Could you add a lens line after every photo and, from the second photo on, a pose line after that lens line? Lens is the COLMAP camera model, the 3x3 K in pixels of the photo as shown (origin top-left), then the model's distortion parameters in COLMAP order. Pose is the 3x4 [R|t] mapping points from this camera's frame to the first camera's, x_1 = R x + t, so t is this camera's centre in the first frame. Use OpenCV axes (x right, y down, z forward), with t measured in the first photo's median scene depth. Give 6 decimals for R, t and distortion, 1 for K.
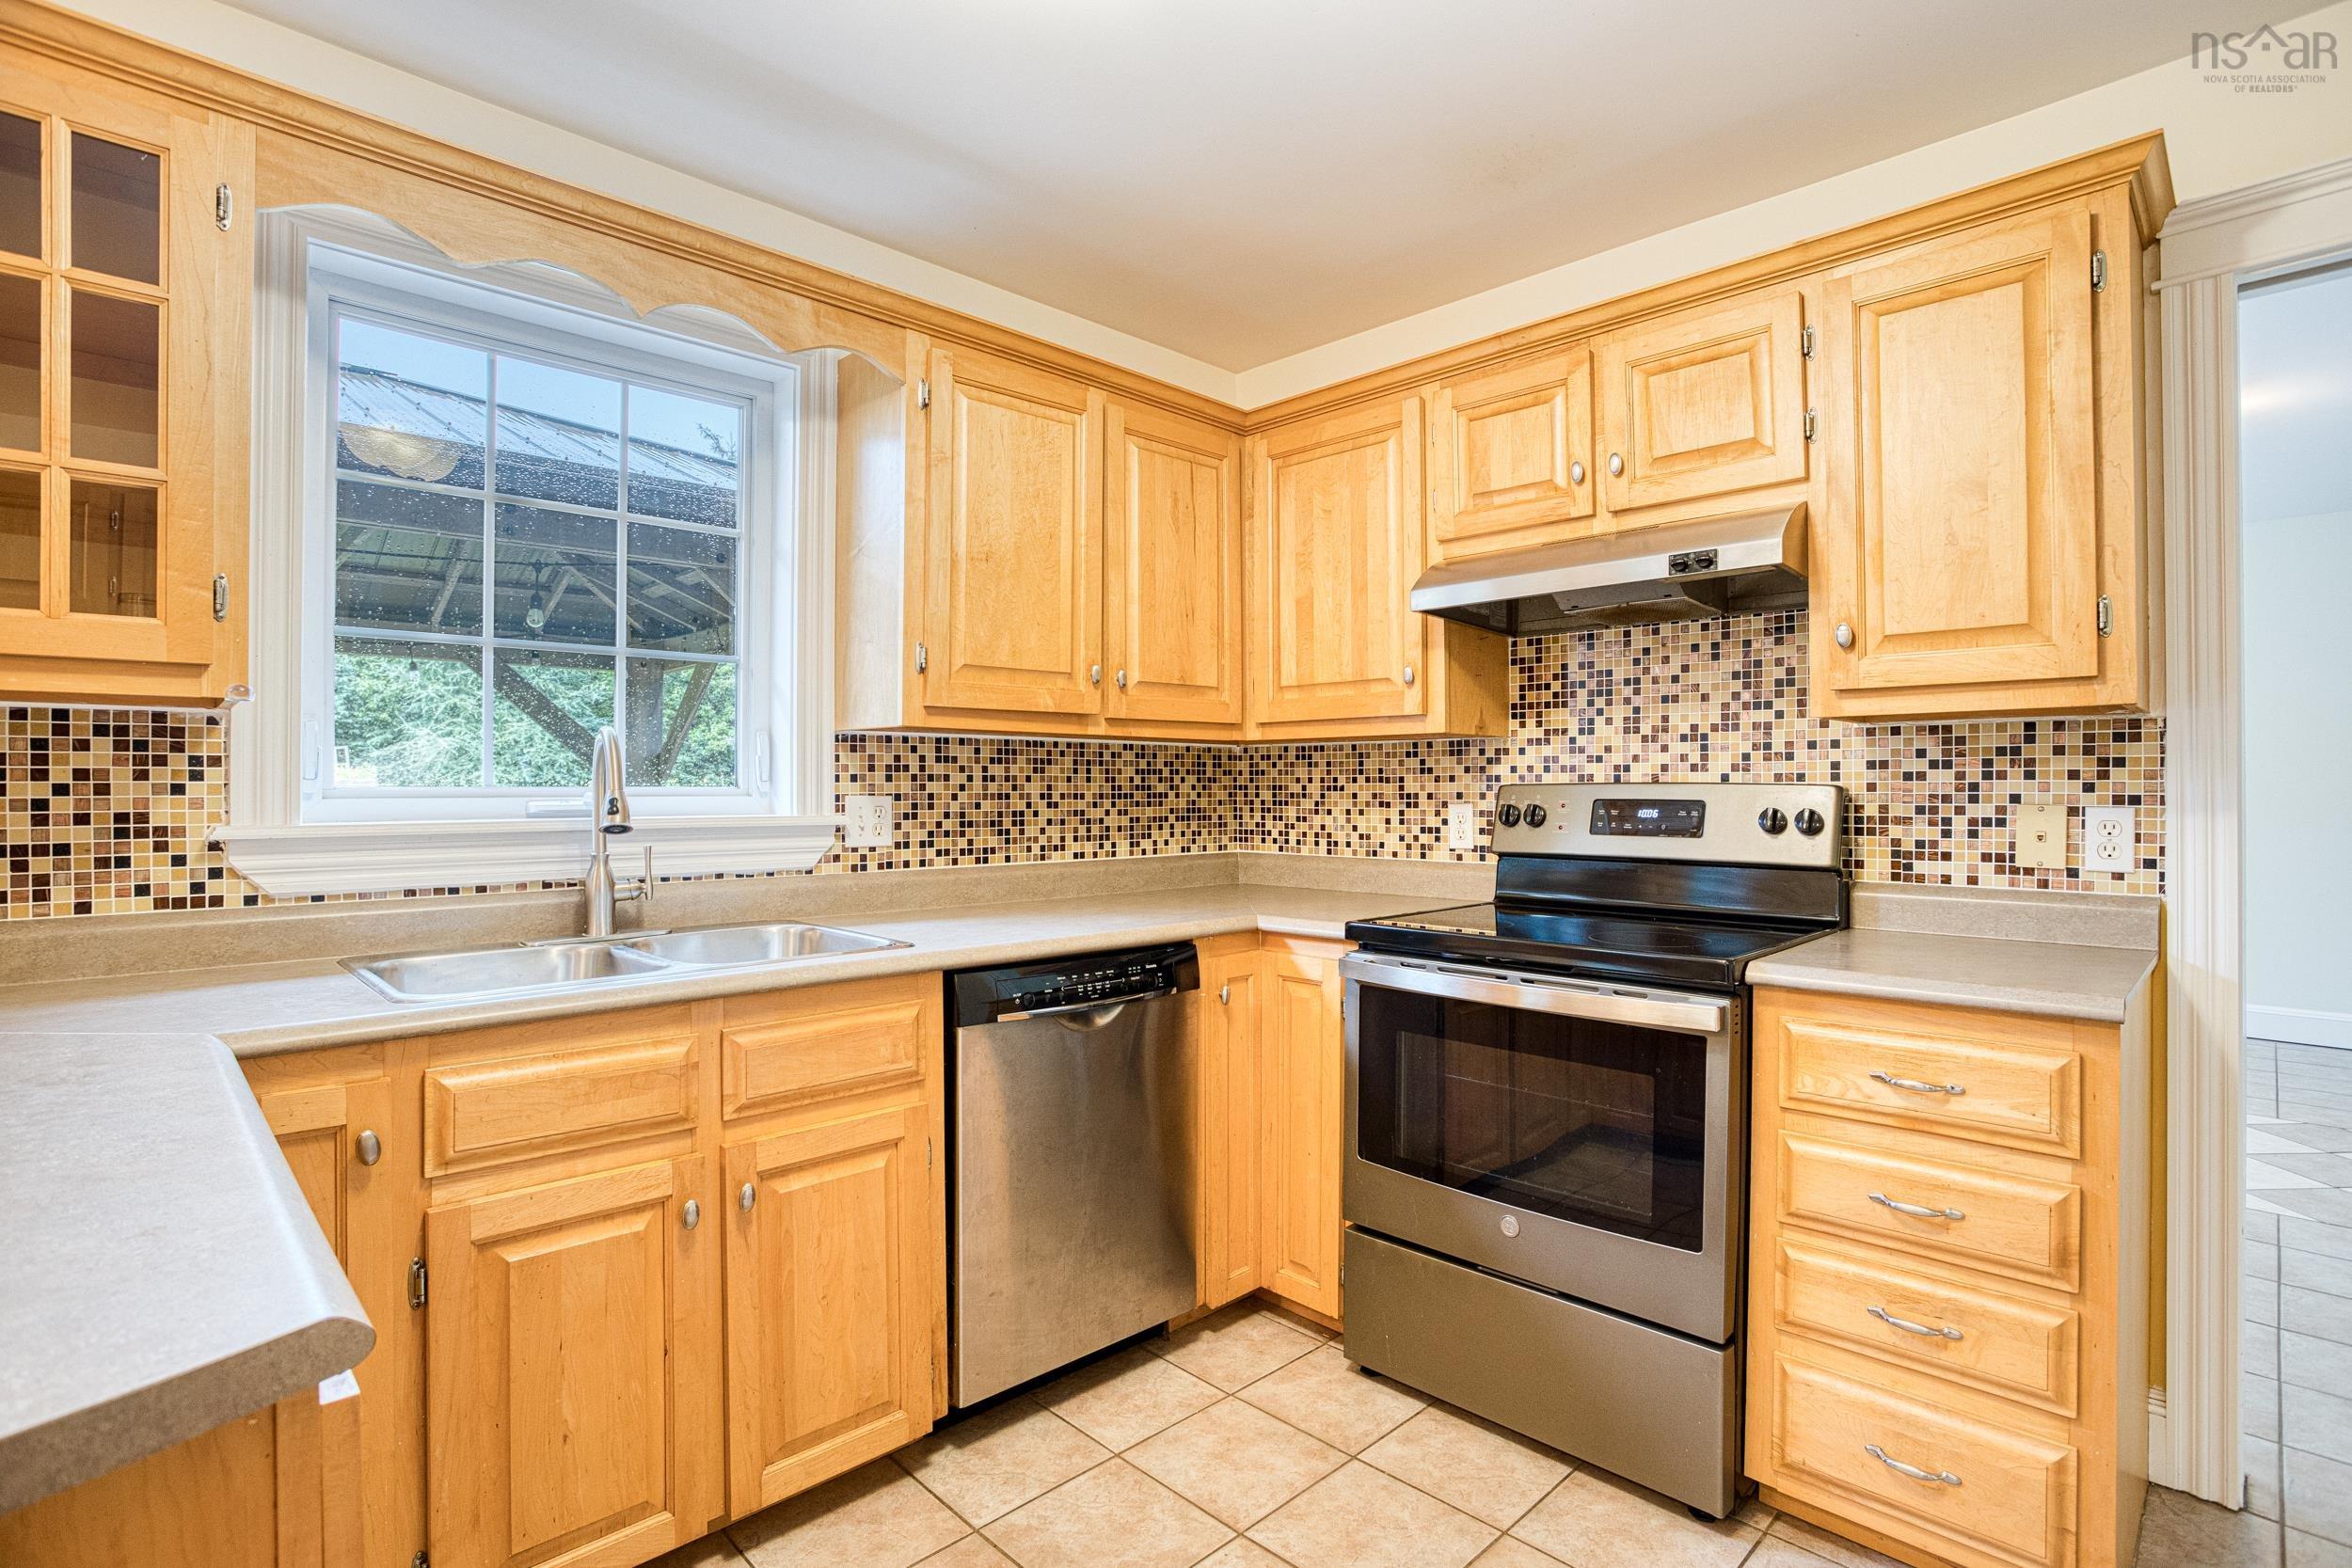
lens RADIAL K [[1142.2, 0, 1164.6], [0, 1142.2, 782.4], [0, 0, 1]] dist [-0.074606, 0.034265]
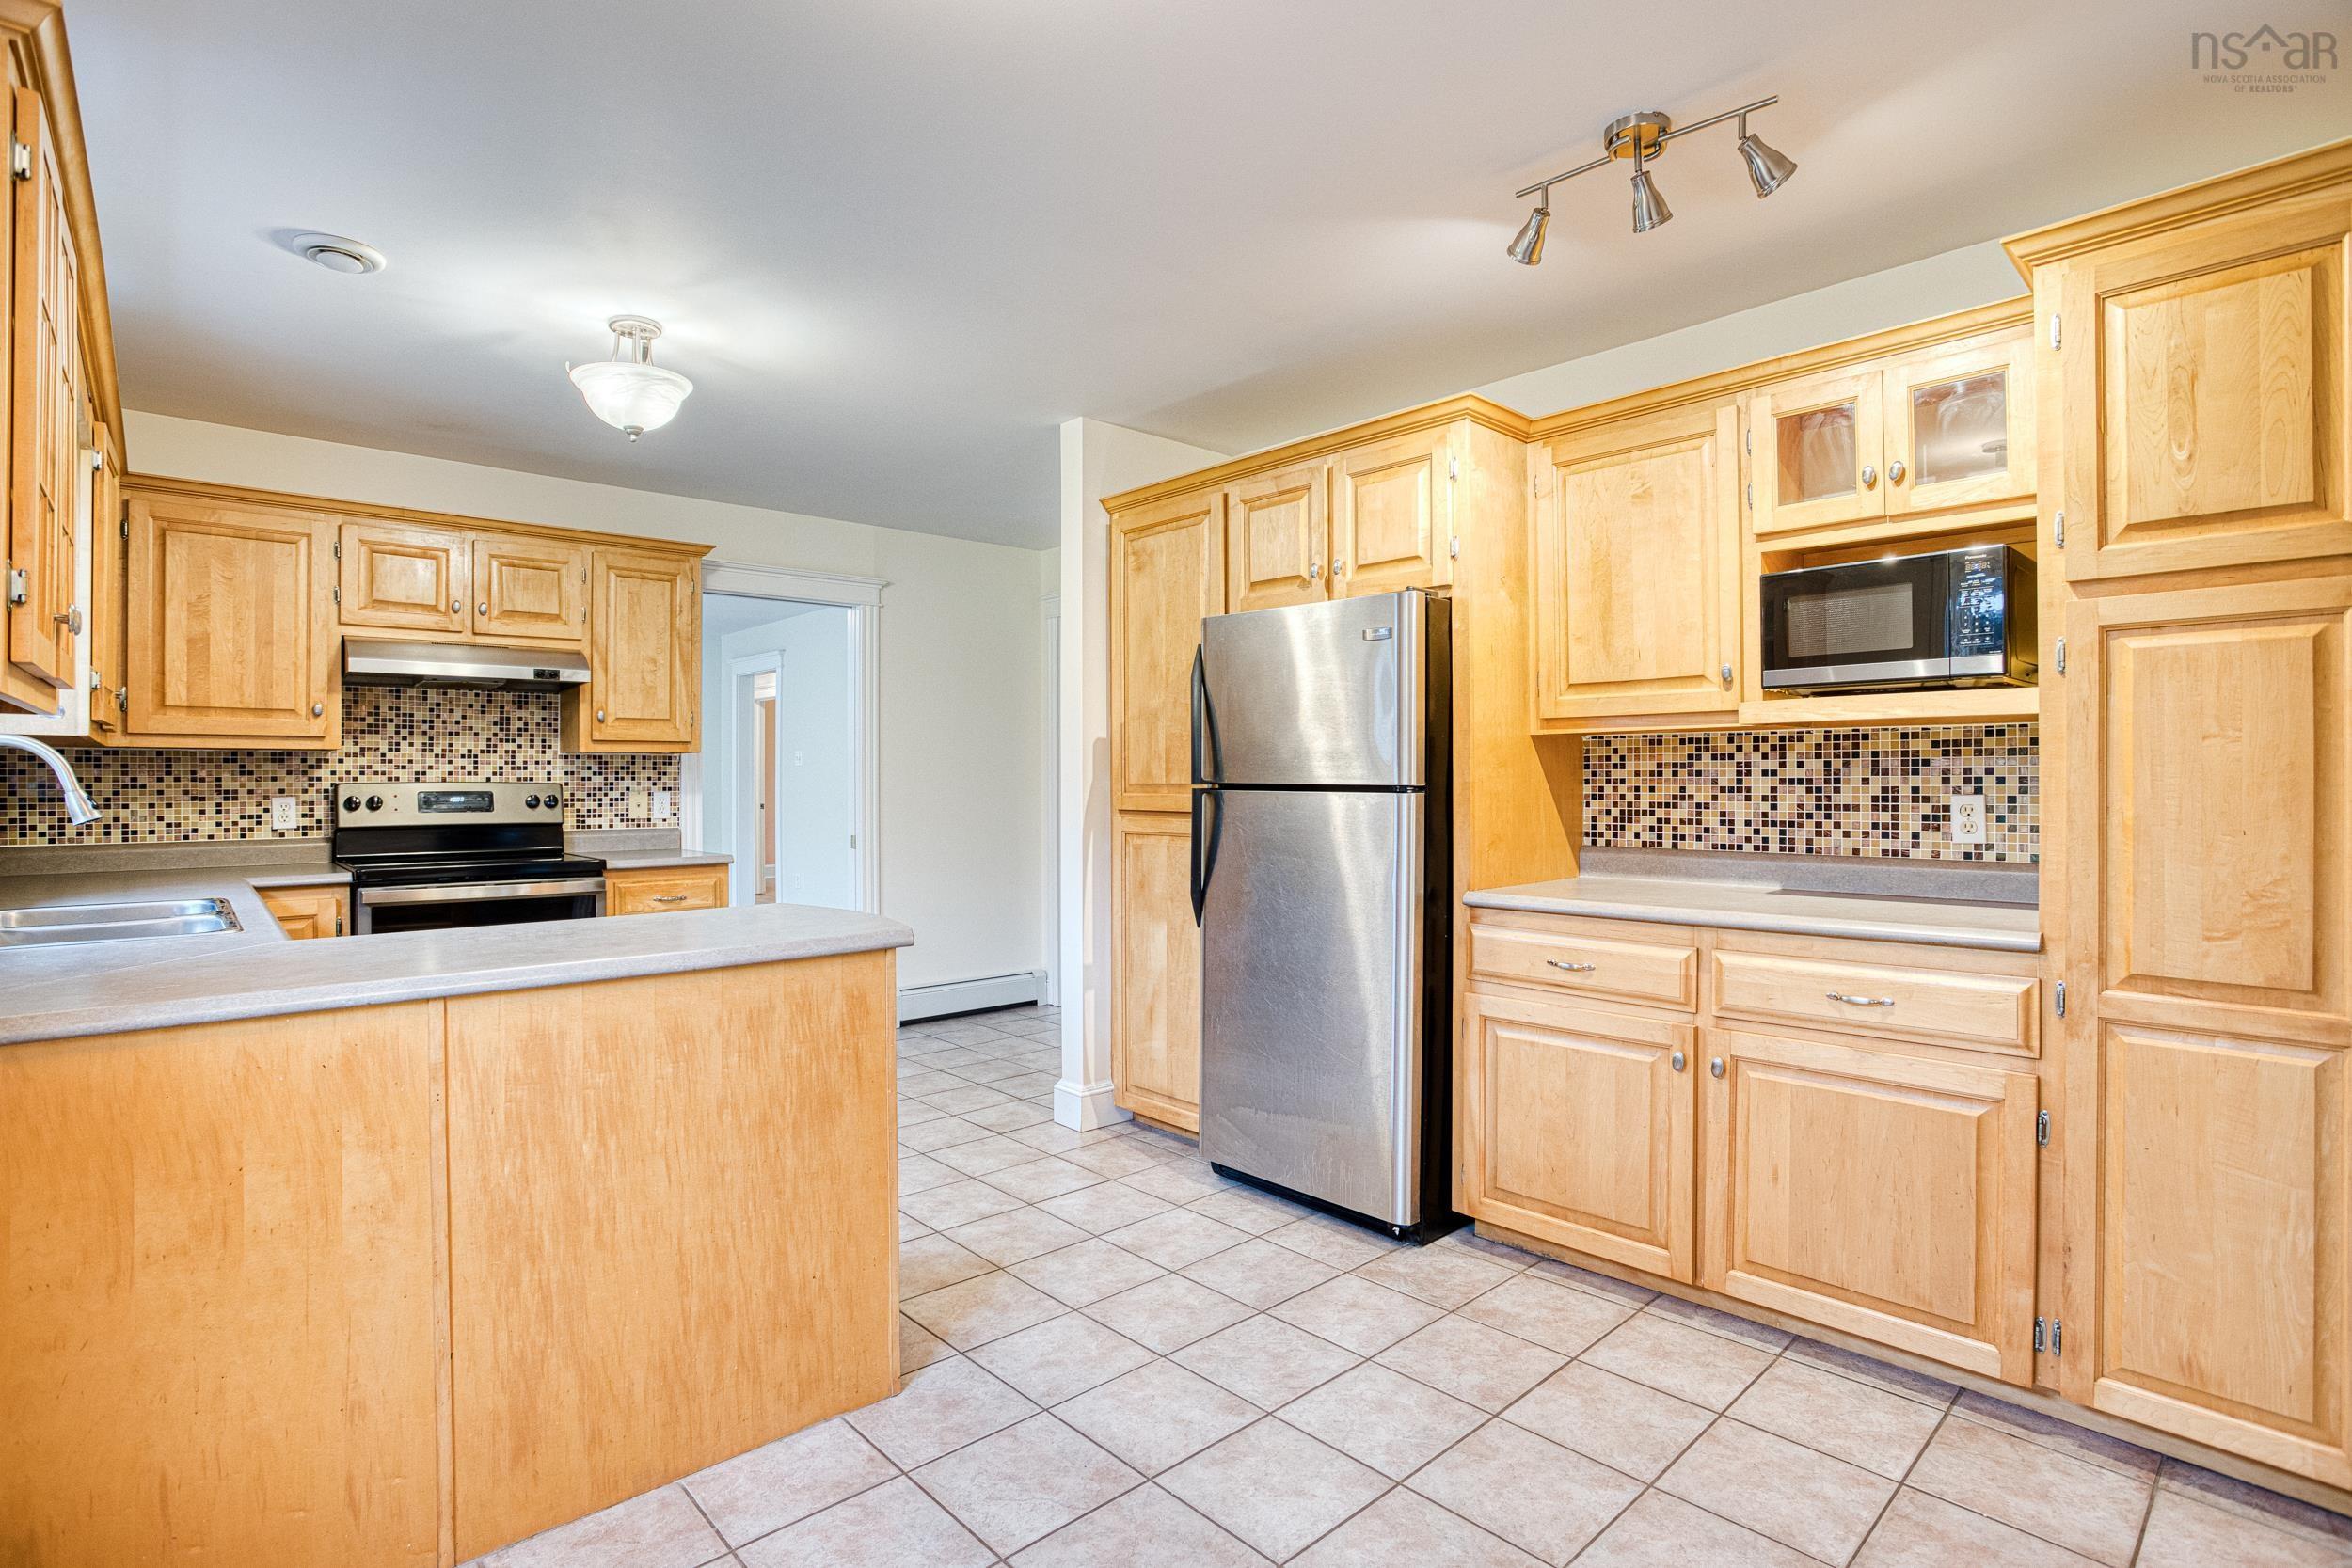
lens RADIAL K [[1137.7, 0, 1188.5], [0, 1137.7, 781.6], [0, 0, 1]] dist [-0.072267, 0.032106]
pose [[0.029725, 0.000294, 0.999558, -1.218694], [-0.001053, 0.999999, -0.000263, -0.000873], [-0.999558, -0.001045, 0.029725, -0.181685]]
